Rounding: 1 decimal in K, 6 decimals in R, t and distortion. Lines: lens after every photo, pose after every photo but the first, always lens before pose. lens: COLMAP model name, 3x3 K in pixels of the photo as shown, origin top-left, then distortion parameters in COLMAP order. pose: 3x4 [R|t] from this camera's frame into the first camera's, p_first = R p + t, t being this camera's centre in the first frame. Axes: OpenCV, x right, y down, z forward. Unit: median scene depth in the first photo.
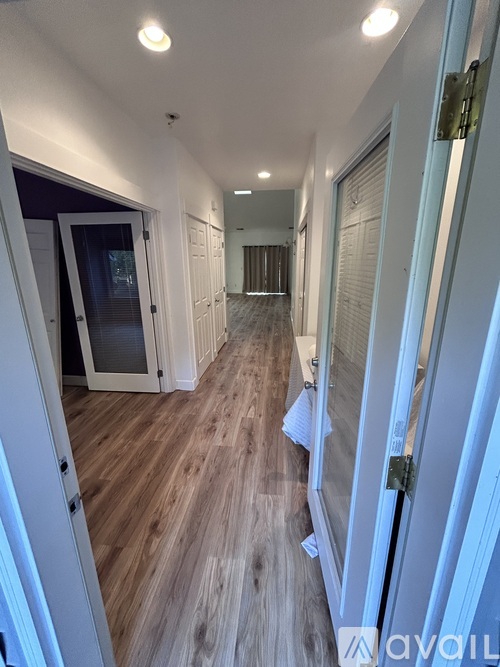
lens RADIAL K [[272.4, 0, 246.3], [0, 272.4, 332.7], [0, 0, 1]] dist [-0.001296, -0.000052]
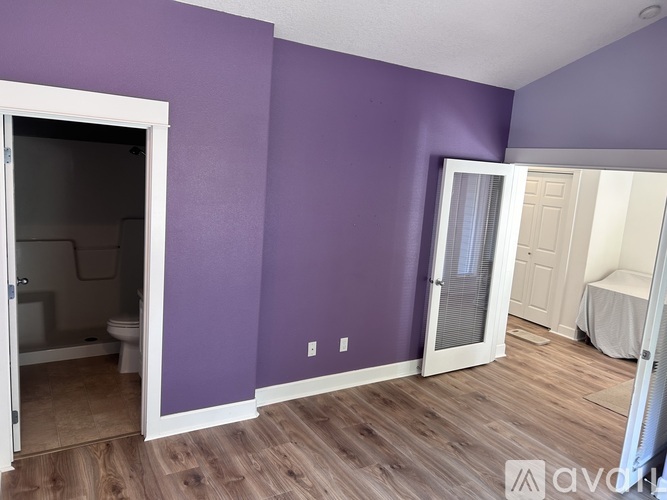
lens RADIAL K [[500.9, 0, 331.7], [0, 500.9, 247.7], [0, 0, 1]] dist [0.022671, -0.009341]
pose [[0.788484, -0.033781, 0.614126, -1.890444], [0.079844, 0.995663, -0.047744, -0.118230], [-0.609850, 0.086680, 0.787762, 0.028704]]
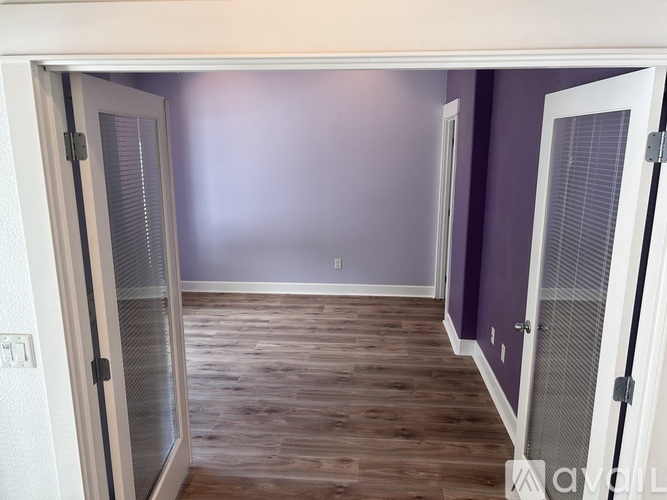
lens RADIAL K [[500.9, 0, 332.2], [0, 500.9, 252.0], [0, 0, 1]] dist [0.022671, -0.009341]
pose [[0.033235, 0.225602, -0.973652, 0.154672], [-0.264748, 0.941377, 0.209087, -0.269447], [0.963745, 0.250824, 0.091015, 0.641492]]
